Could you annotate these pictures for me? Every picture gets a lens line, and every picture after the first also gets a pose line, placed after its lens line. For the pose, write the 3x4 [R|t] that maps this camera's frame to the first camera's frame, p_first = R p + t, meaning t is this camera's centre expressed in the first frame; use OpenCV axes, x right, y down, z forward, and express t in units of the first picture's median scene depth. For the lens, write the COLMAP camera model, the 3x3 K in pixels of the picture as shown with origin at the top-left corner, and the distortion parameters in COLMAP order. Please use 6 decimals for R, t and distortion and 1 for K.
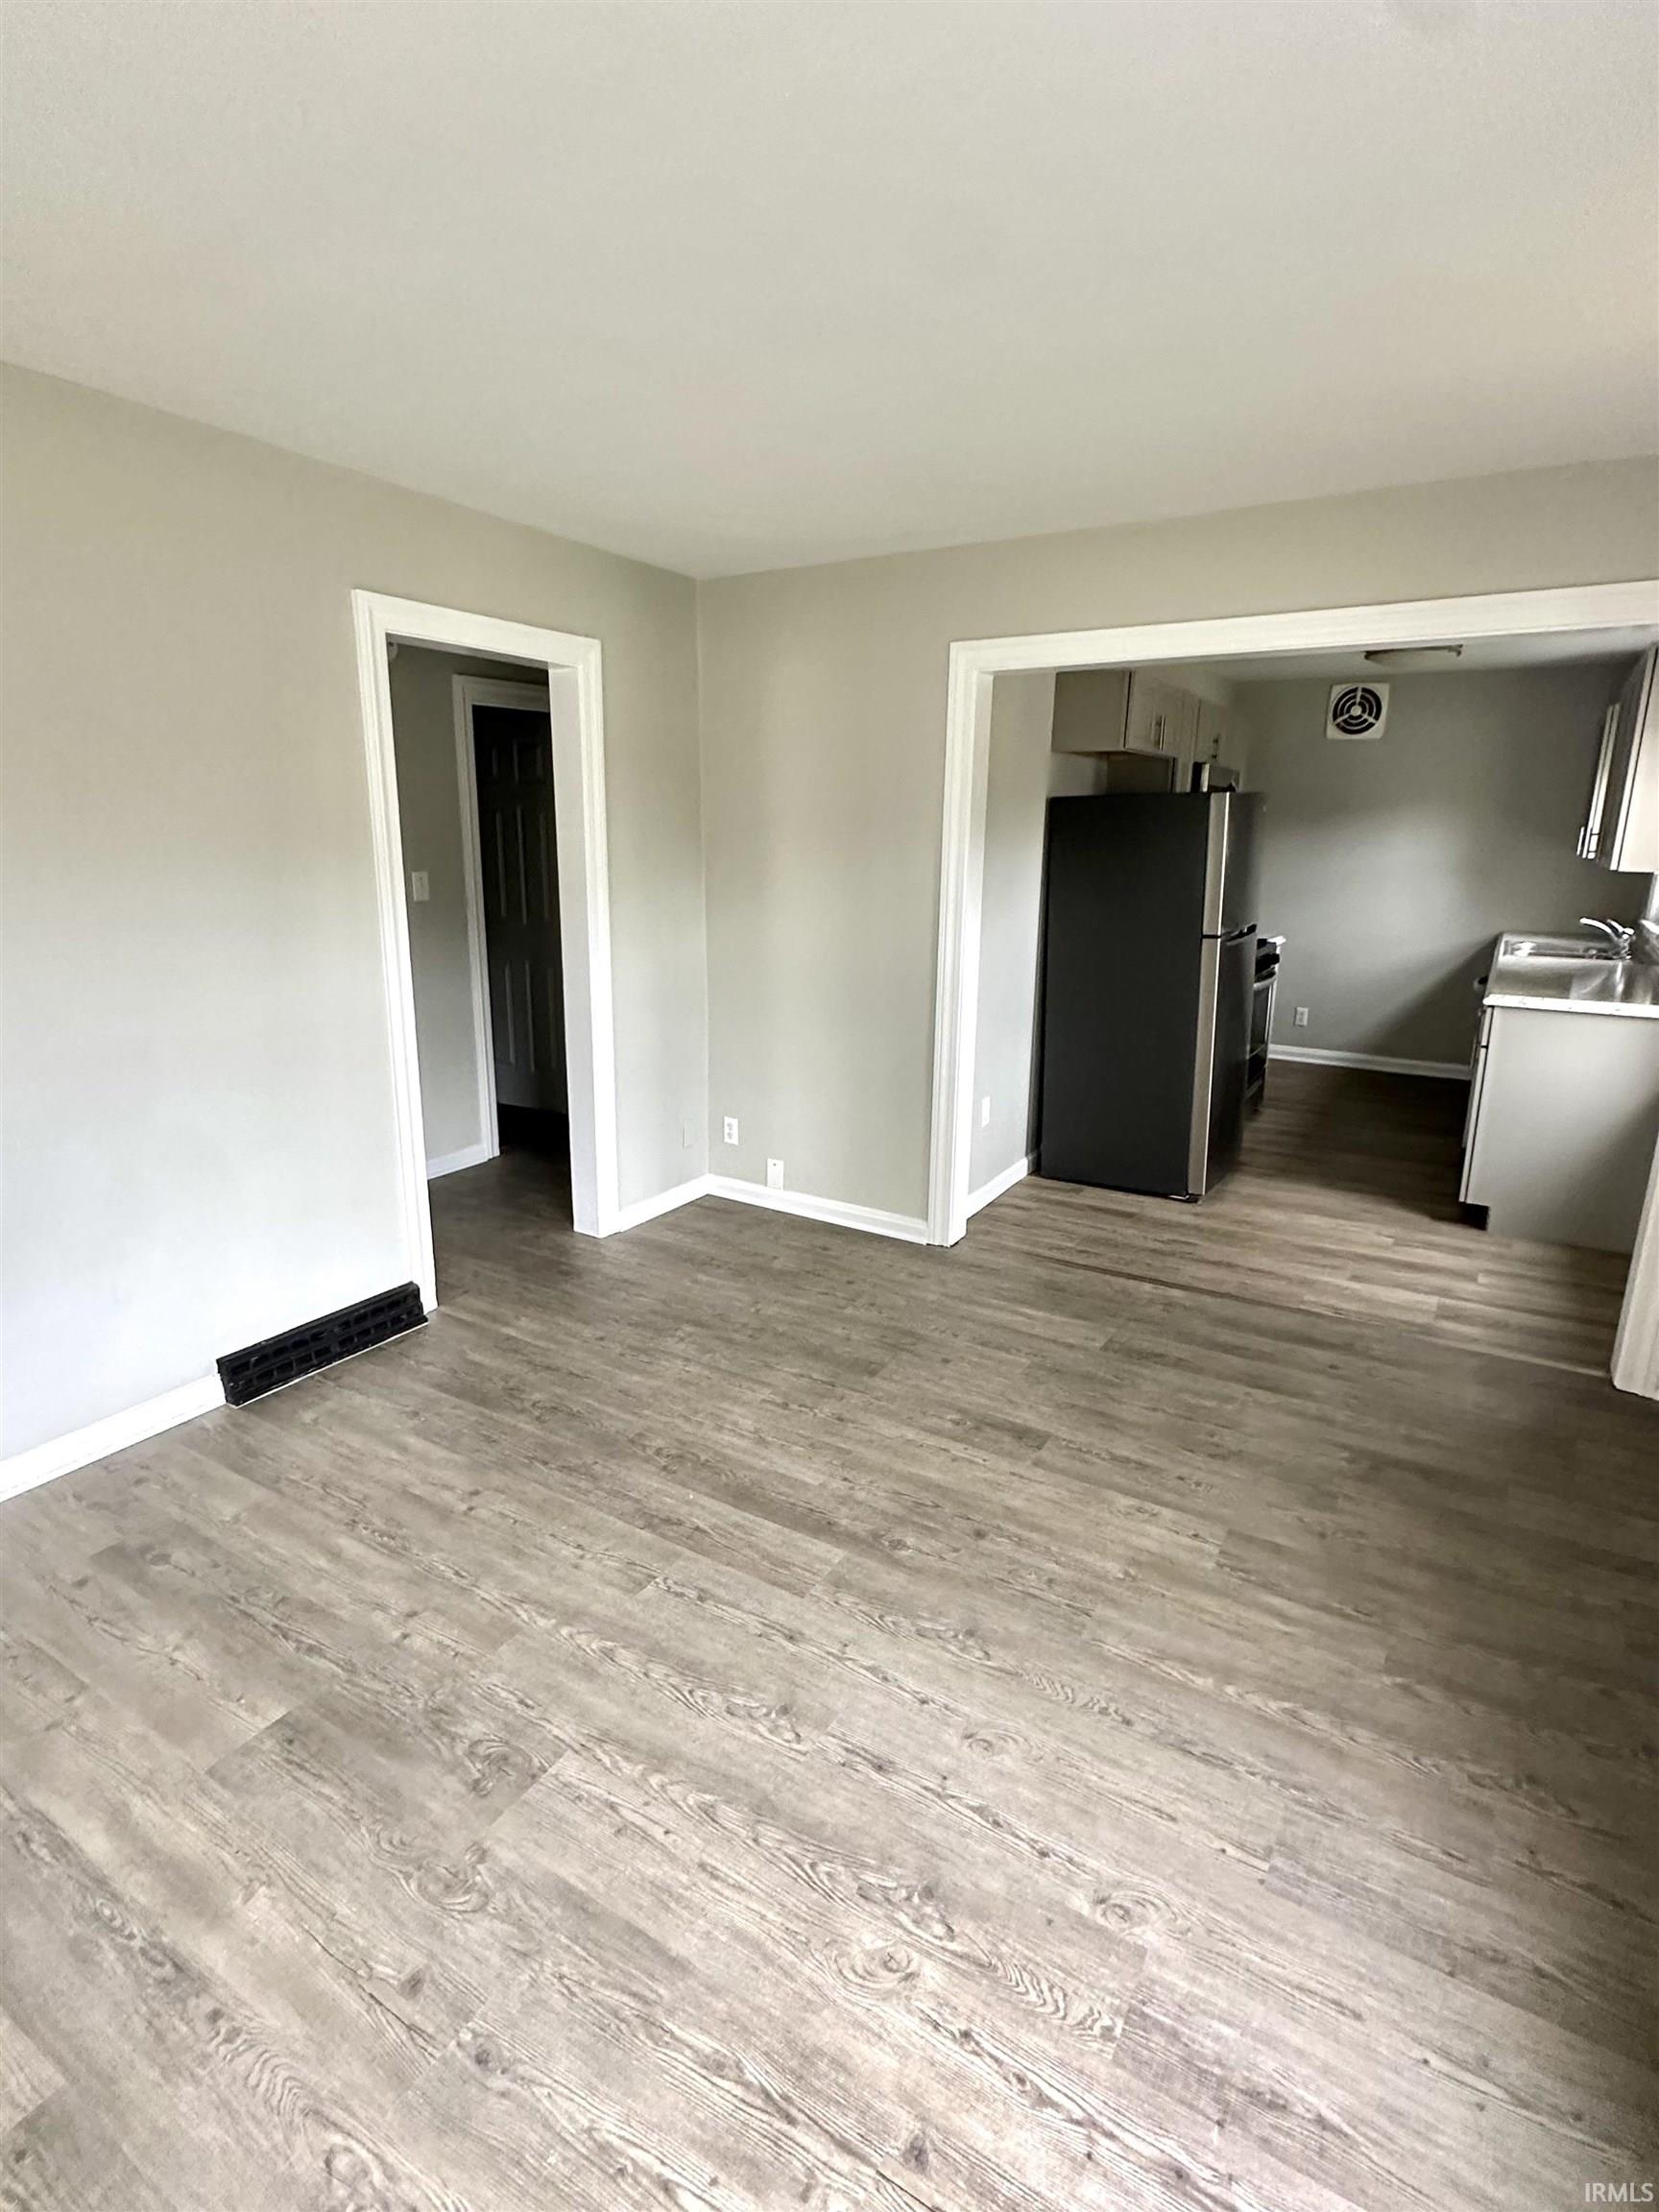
lens RADIAL K [[1081.6, 0, 829.5], [0, 1081.6, 1106.0], [0, 0, 1]] dist [-0.022729, -0.000187]
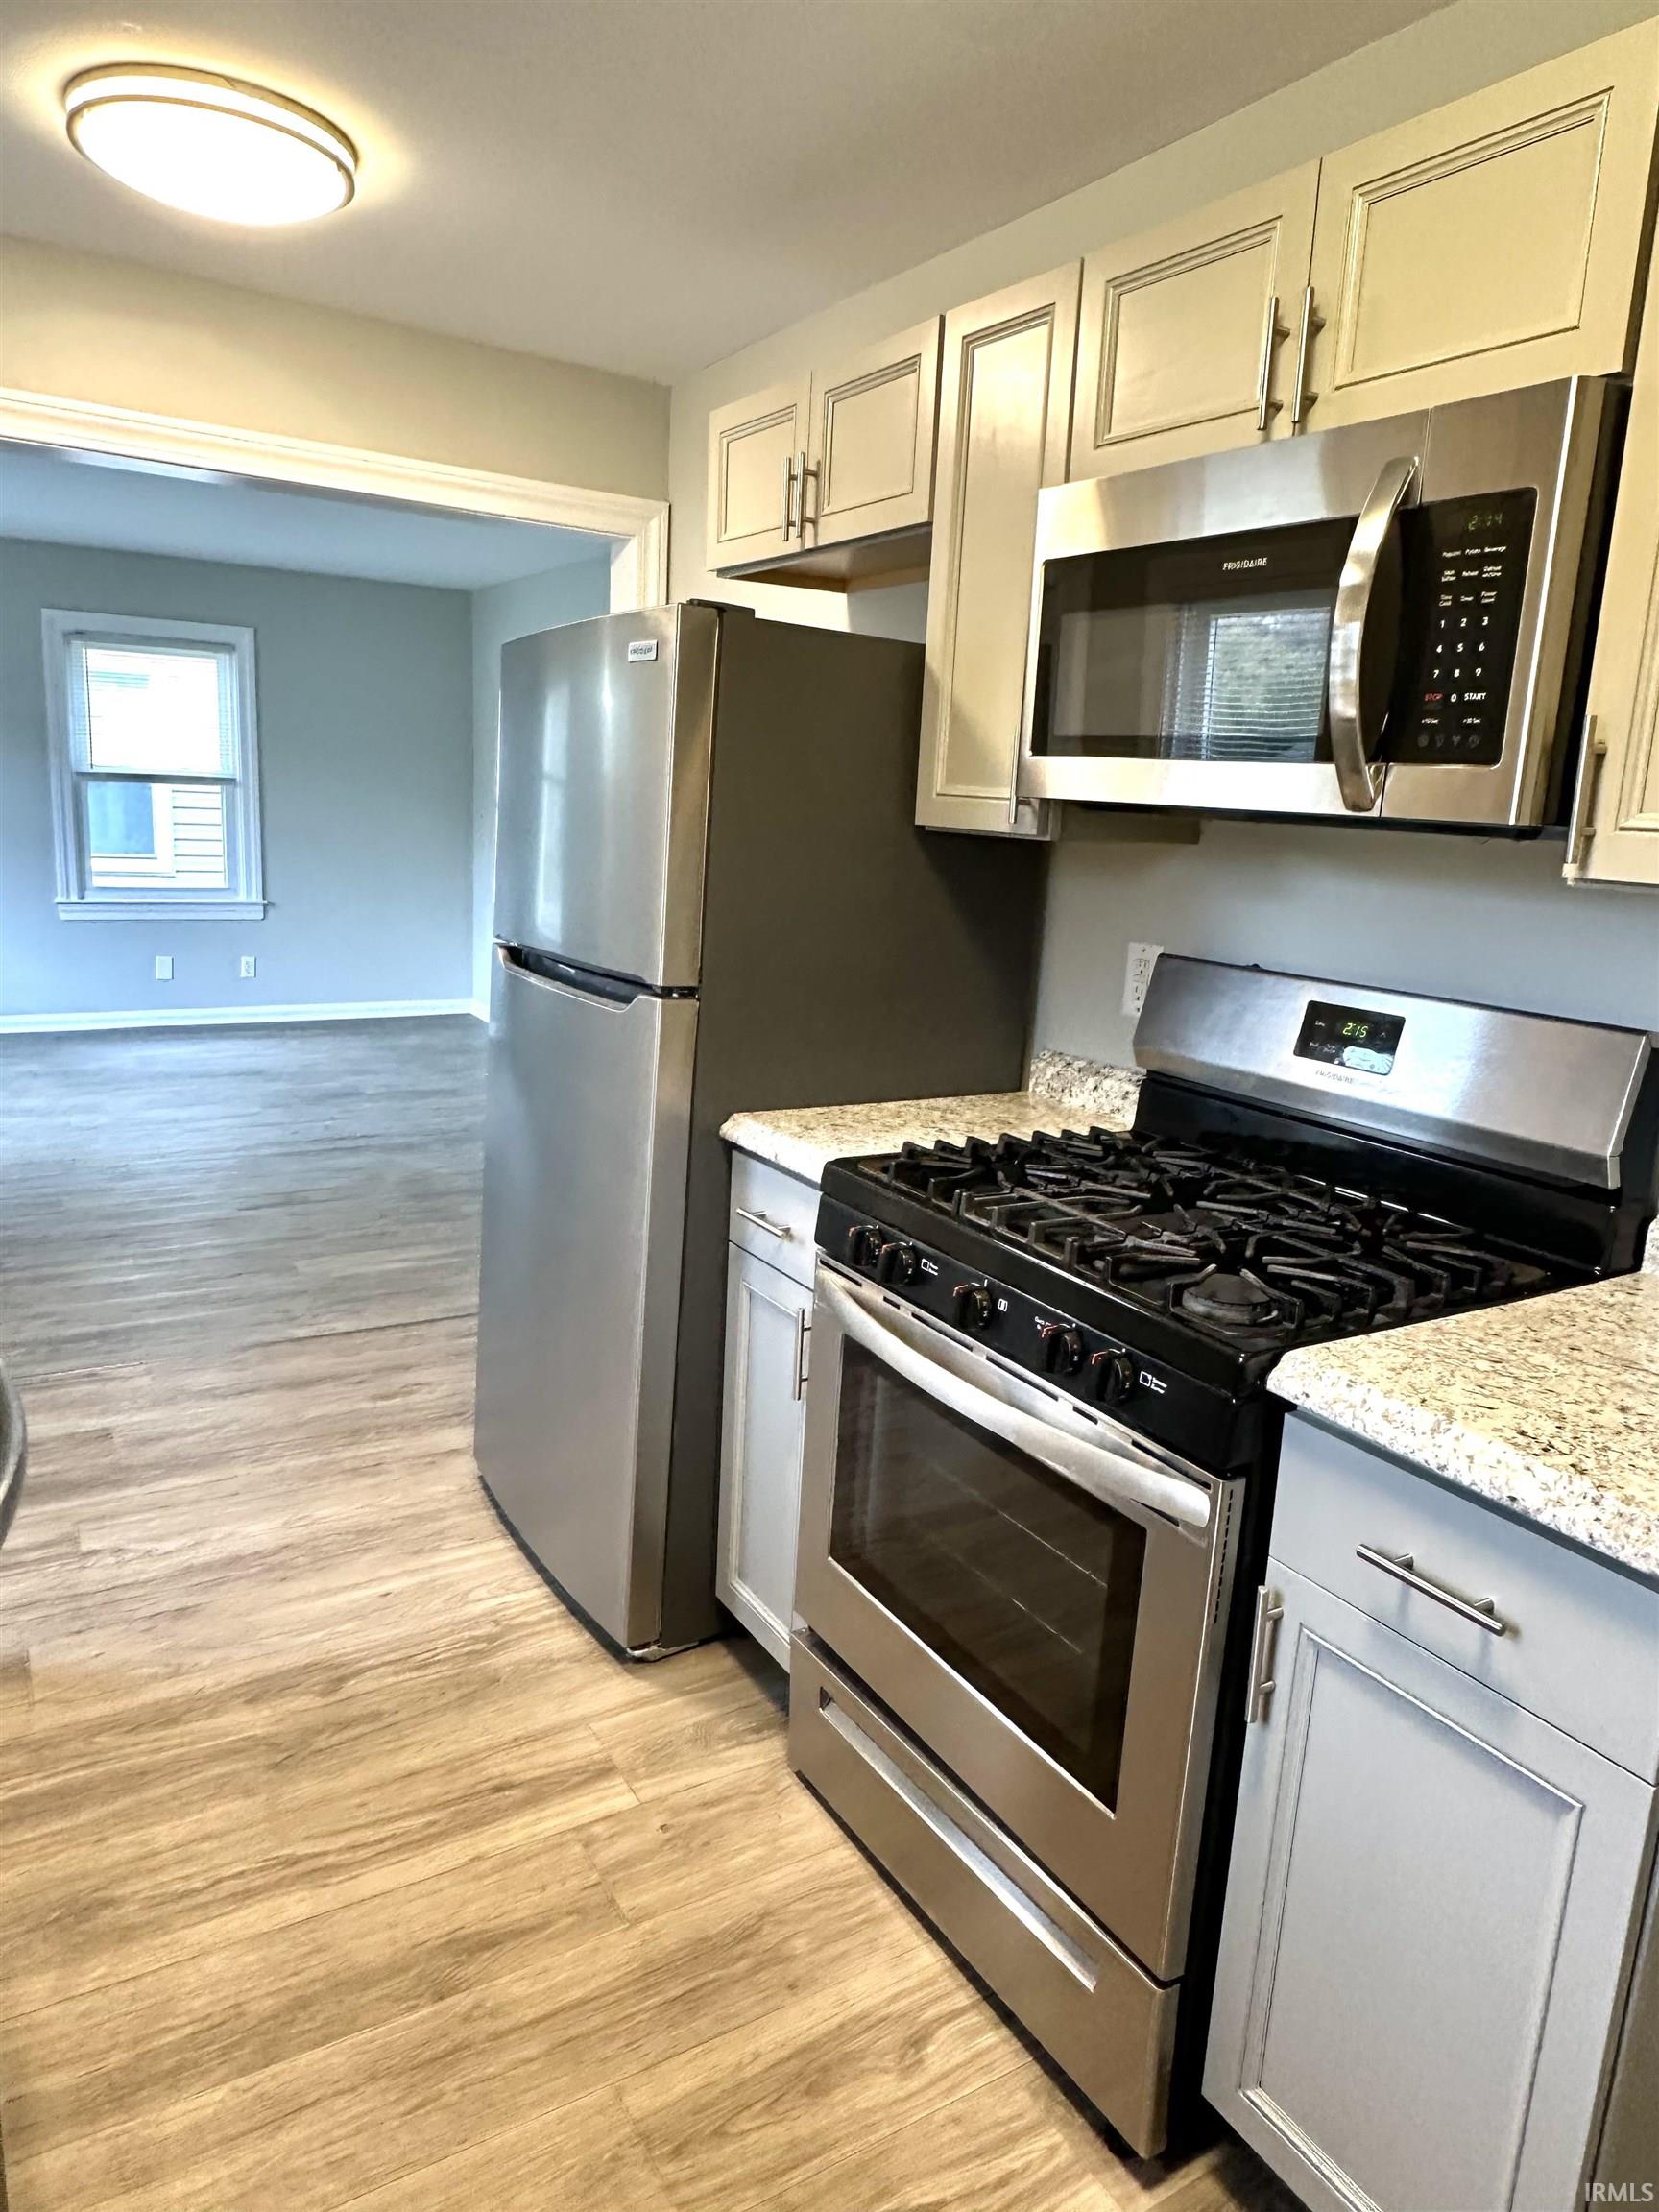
lens RADIAL K [[1417.9, 0, 829.5], [0, 1417.9, 1106.0], [0, 0, 1]] dist [0.000697, -0.001436]
pose [[-0.440294, 0.152317, -0.884839, 0.955193], [-0.285232, 0.910724, 0.298704, -0.350164], [0.851343, 0.383902, -0.357541, 1.519212]]
